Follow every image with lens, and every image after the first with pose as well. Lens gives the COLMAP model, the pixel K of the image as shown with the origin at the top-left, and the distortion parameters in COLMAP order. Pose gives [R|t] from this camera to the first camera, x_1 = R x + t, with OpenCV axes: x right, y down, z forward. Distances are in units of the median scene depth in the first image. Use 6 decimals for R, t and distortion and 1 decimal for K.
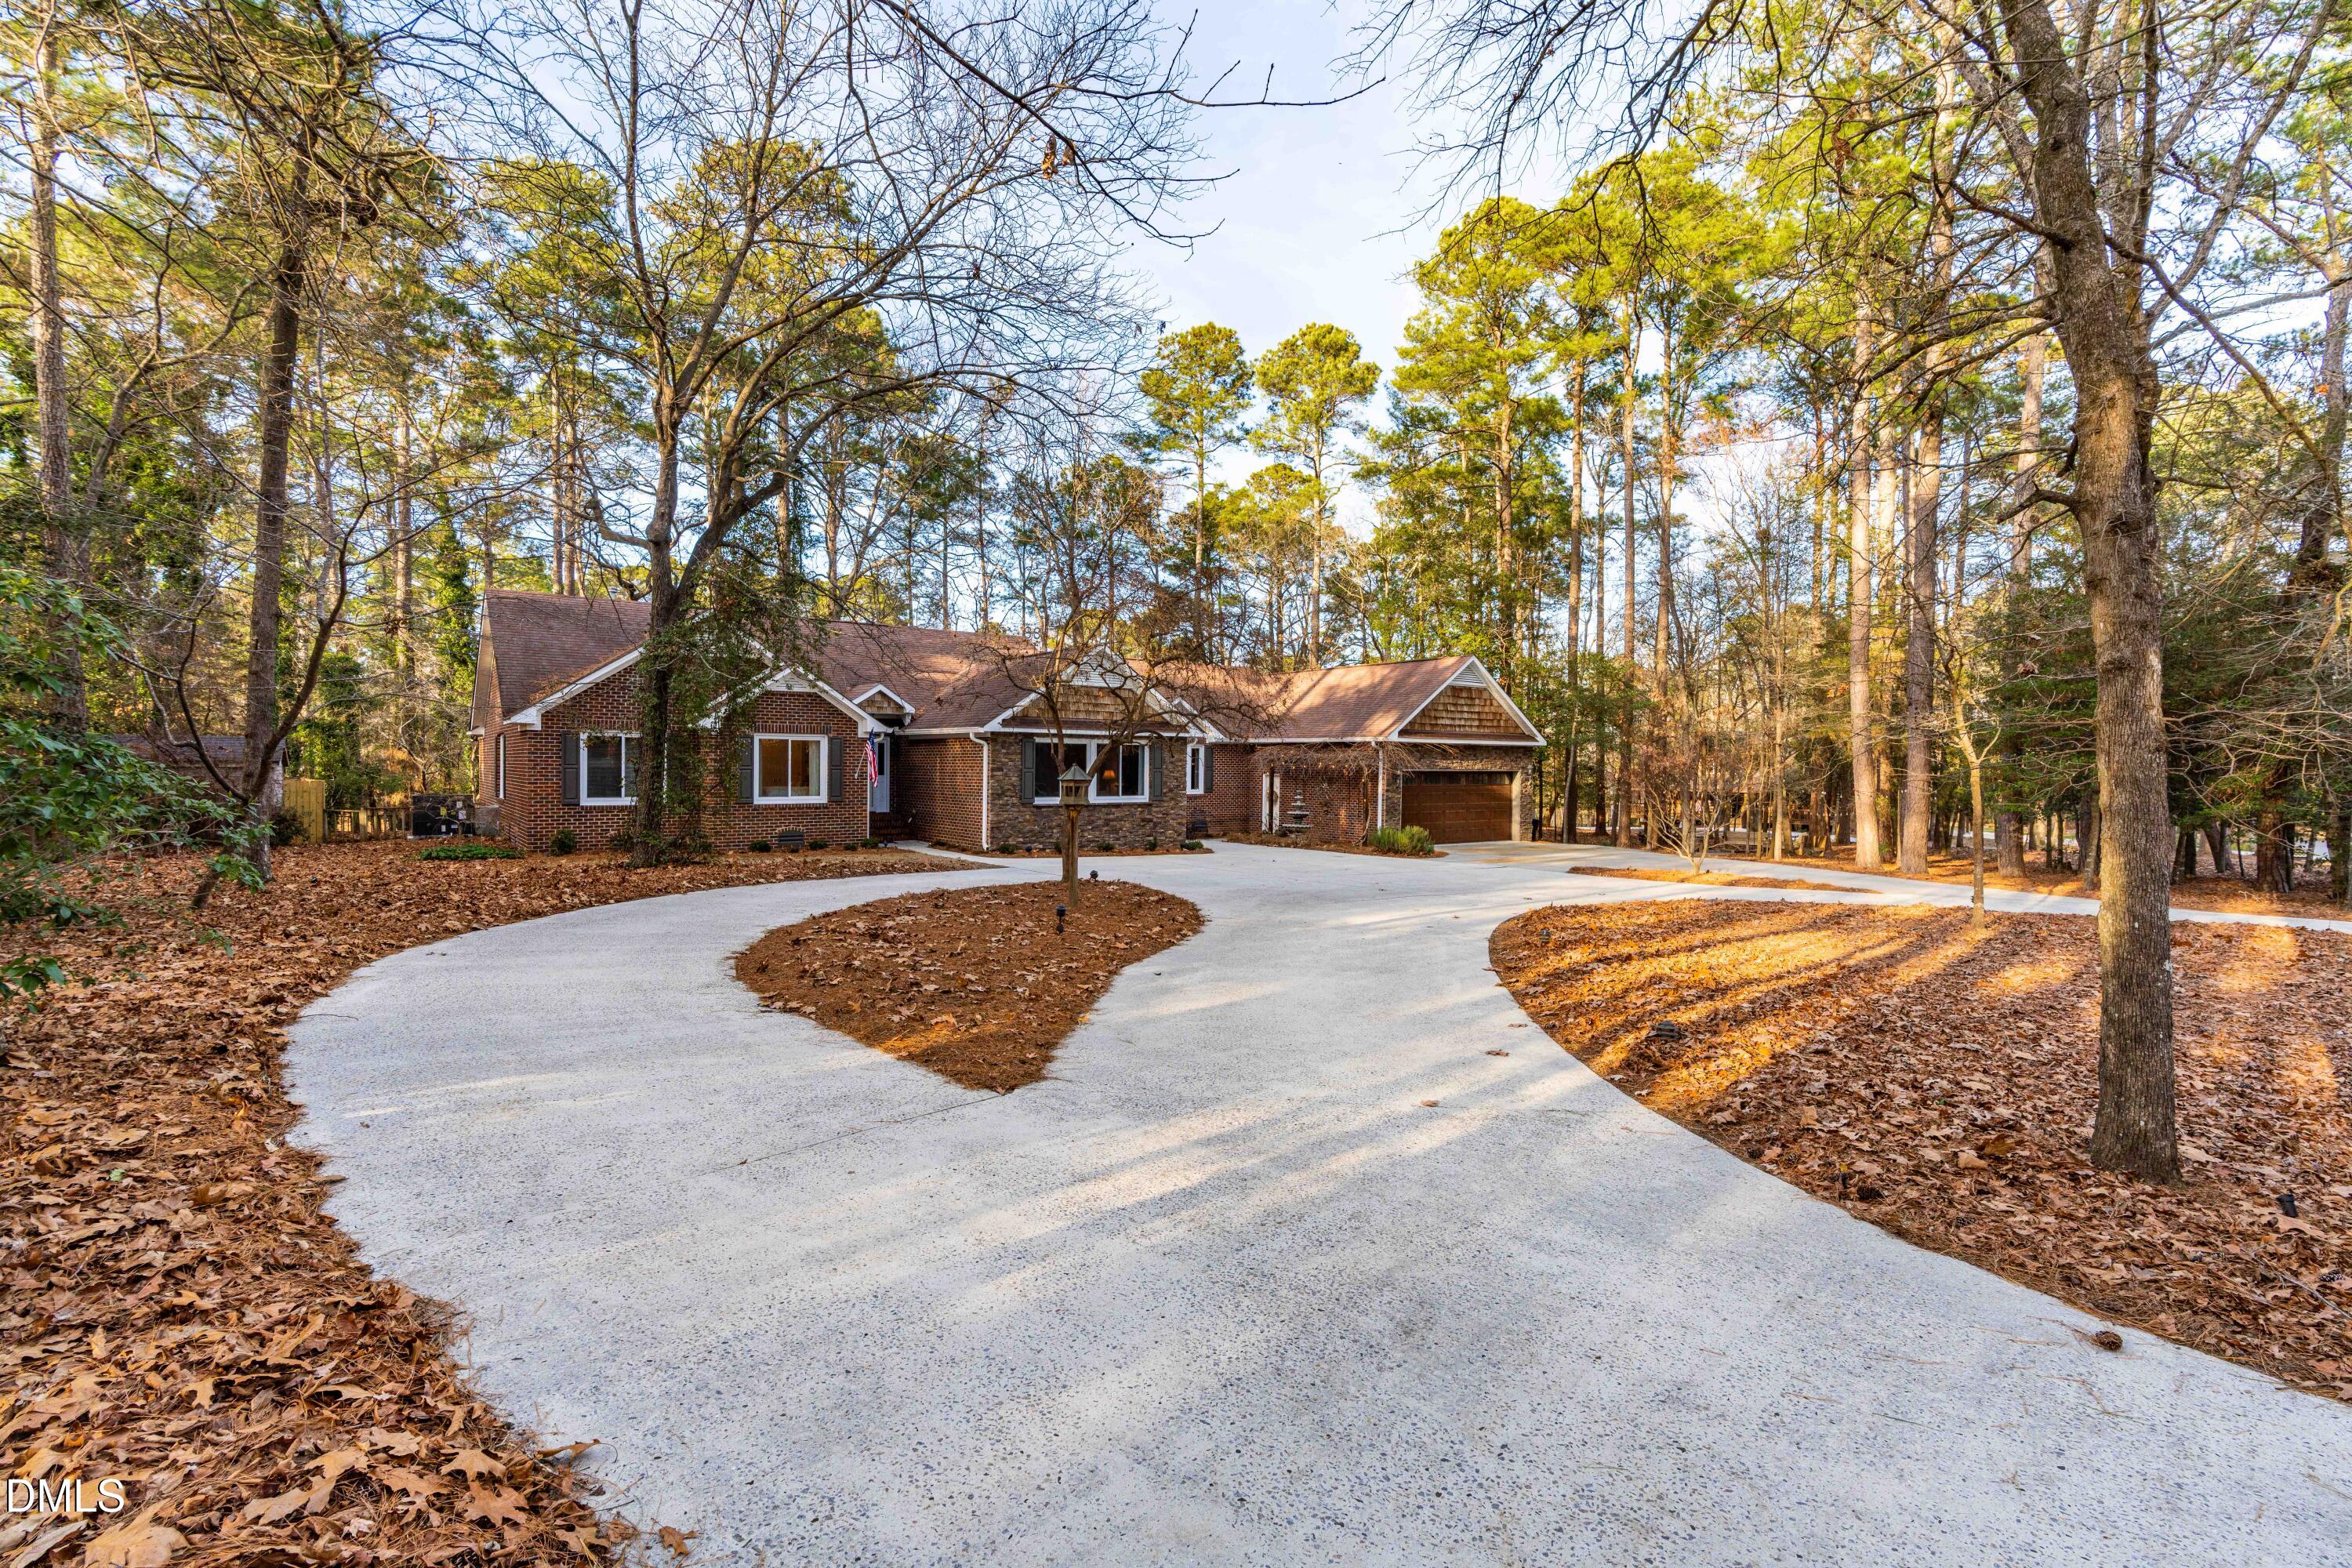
lens RADIAL K [[1095.8, 0, 1176.0], [0, 1095.8, 784.0], [0, 0, 1]] dist [-0.002106, -0.000218]
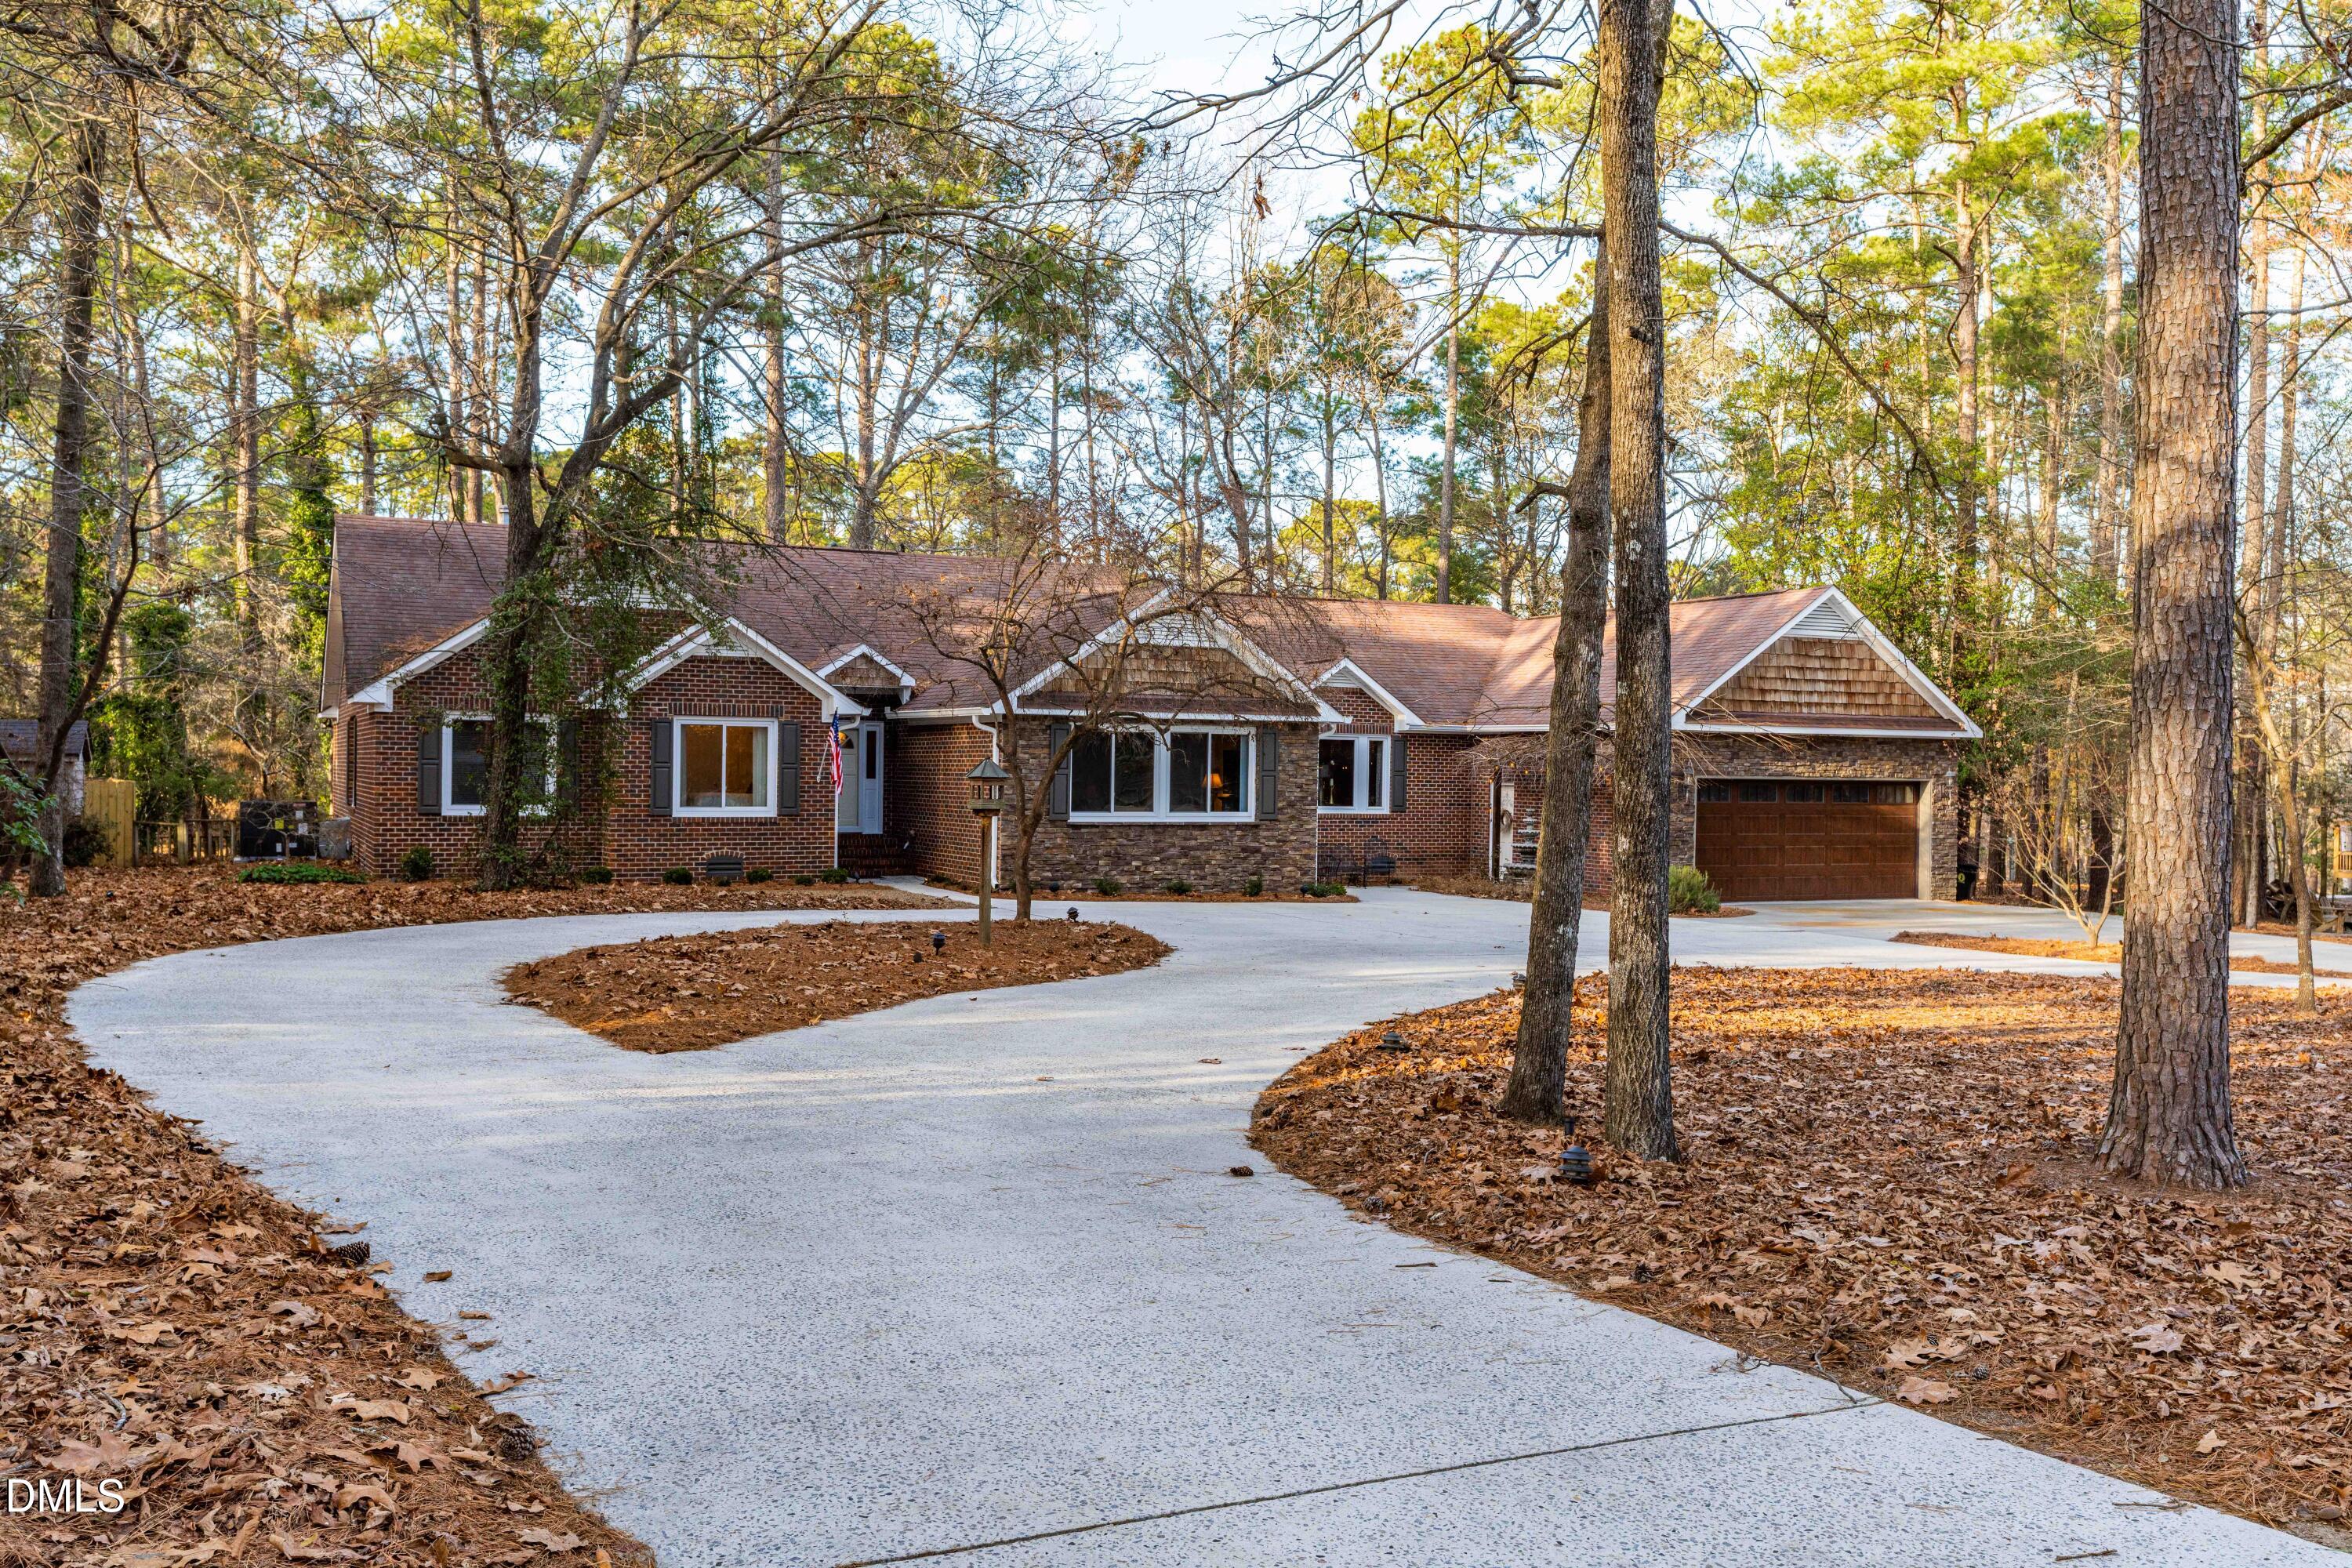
lens RADIAL K [[2012.1, 0, 1167.7], [0, 2012.1, 794.8], [0, 0, 1]] dist [0.009045, -0.000088]
pose [[0.980970, 0.007755, -0.194005, 0.158050], [-0.009155, 0.999938, -0.006318, 0.008400], [0.193944, 0.007974, 0.980980, -0.184404]]
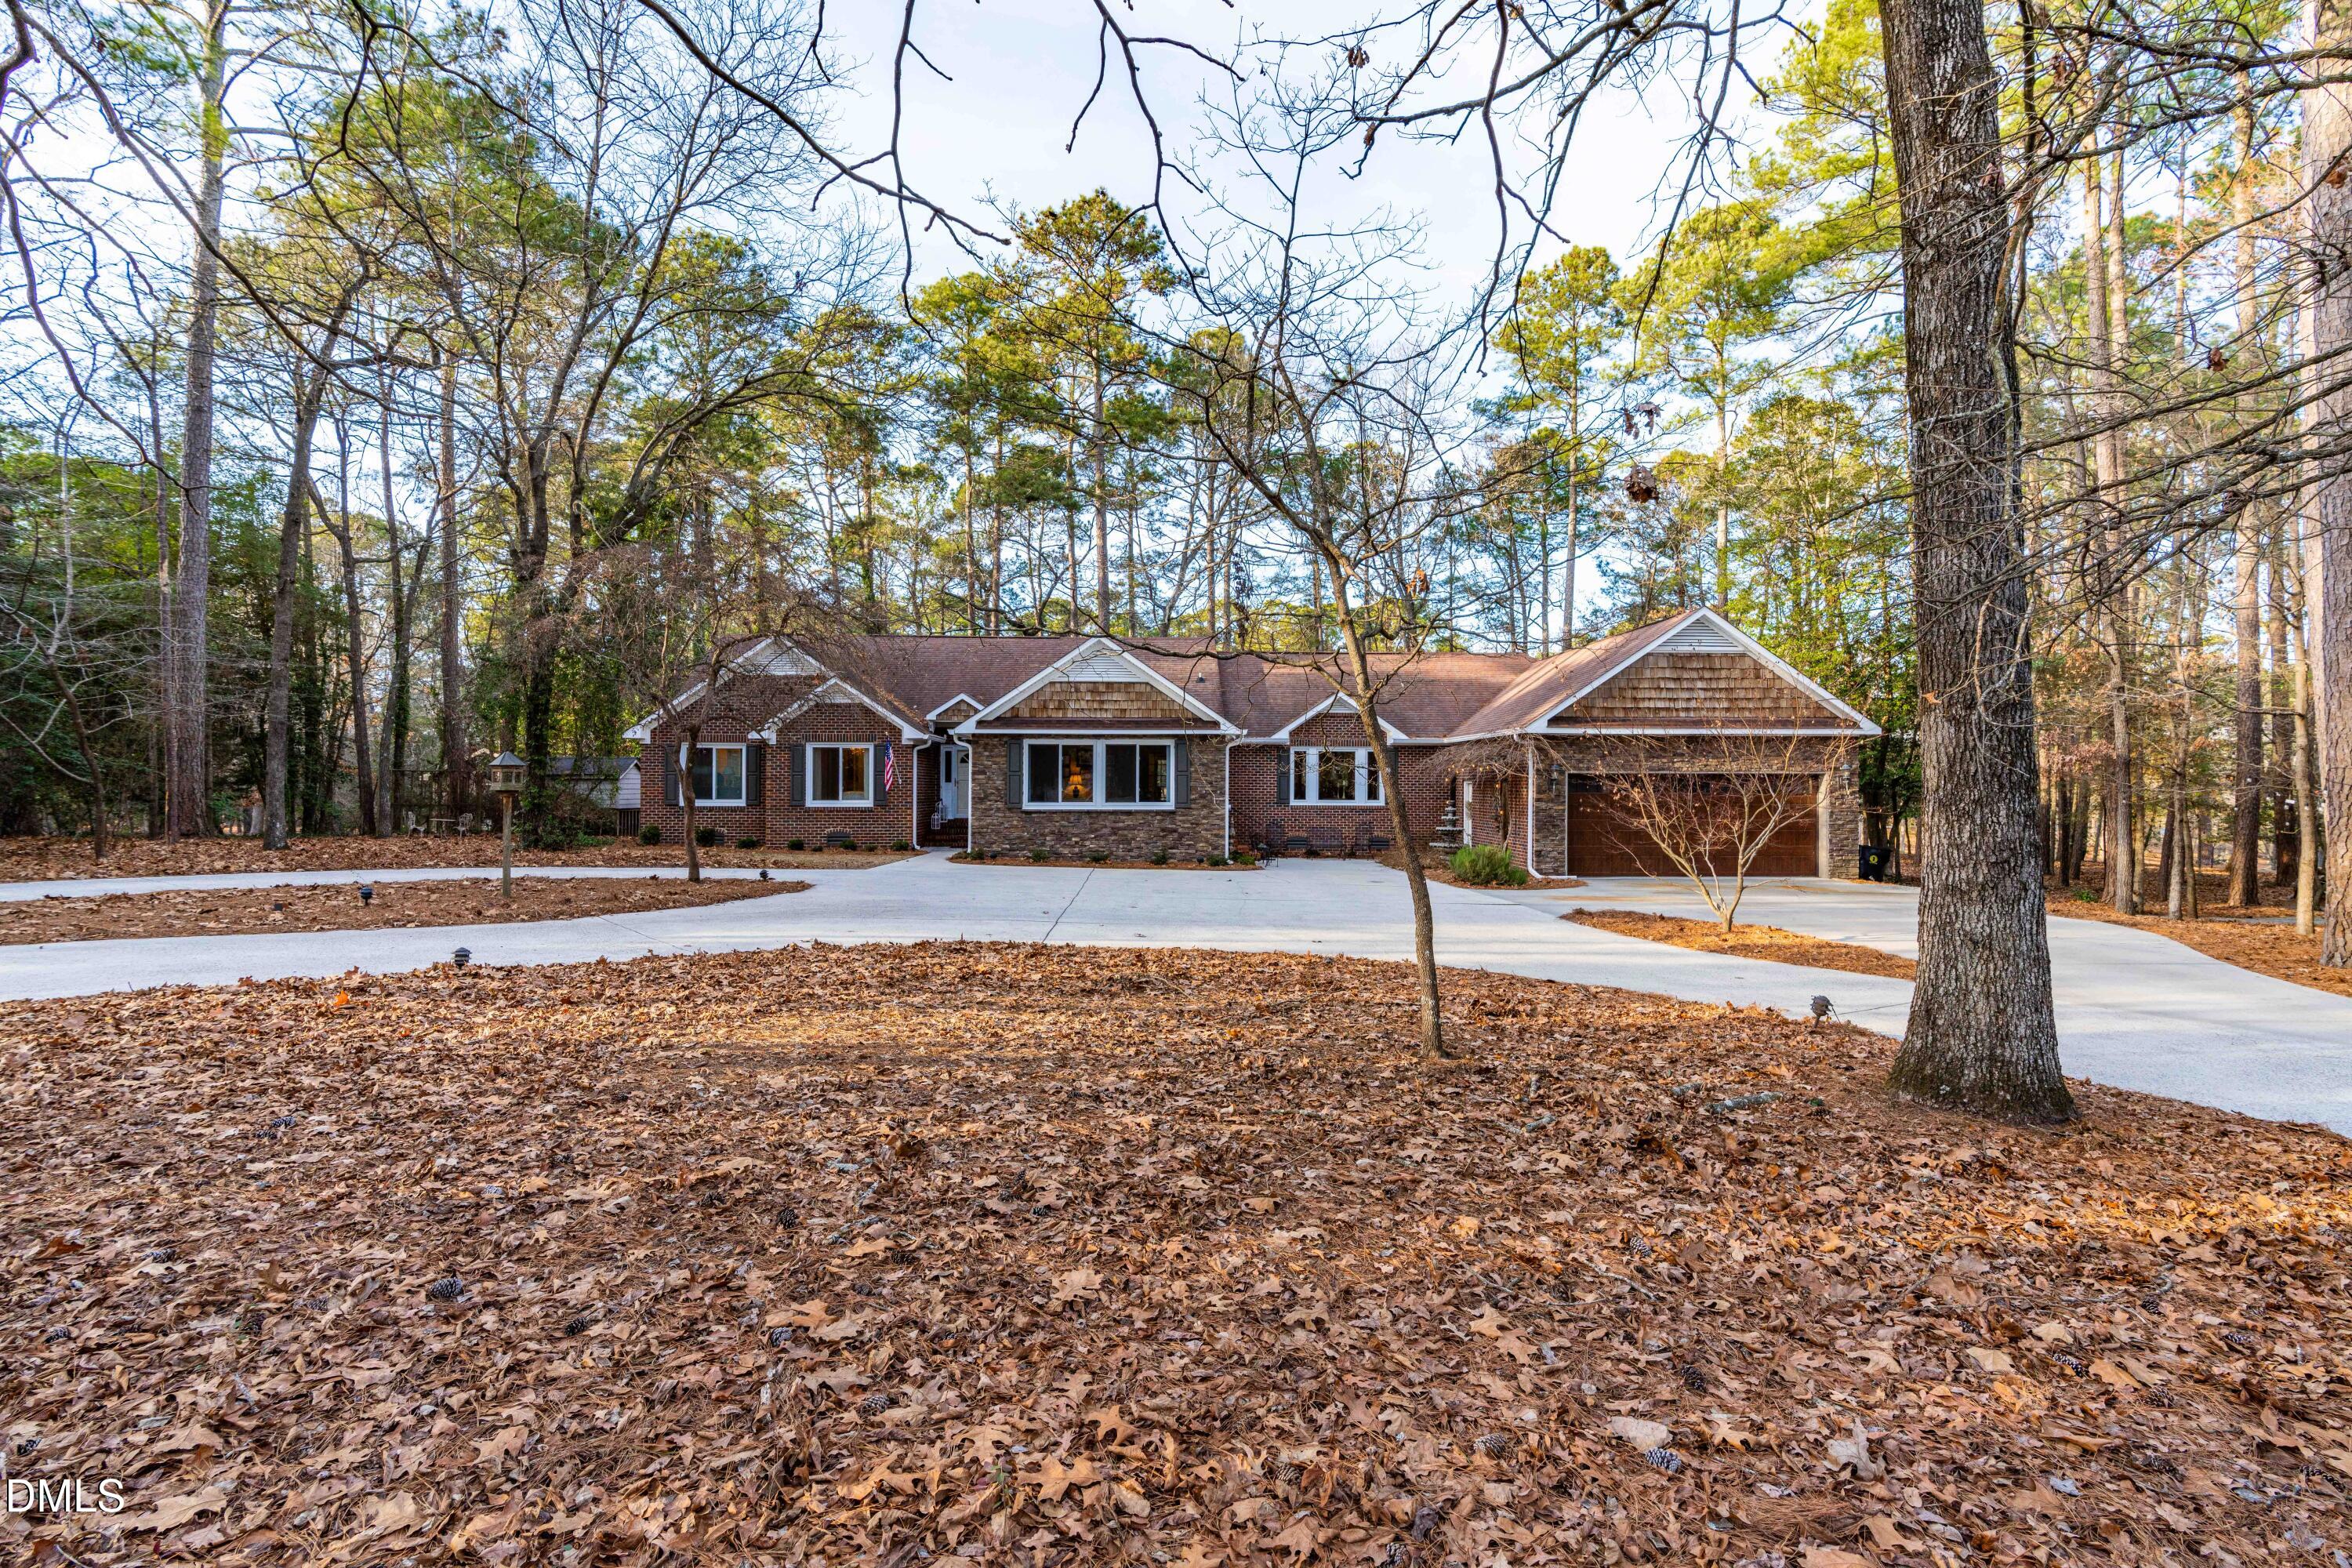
lens RADIAL K [[1095.8, 0, 1176.0], [0, 1095.8, 784.0], [0, 0, 1]] dist [-0.002106, -0.000218]
pose [[0.806221, -0.007616, -0.591565, 0.503546], [-0.006433, 0.999745, -0.021638, 0.014926], [0.591579, 0.021250, 0.805967, 0.297003]]
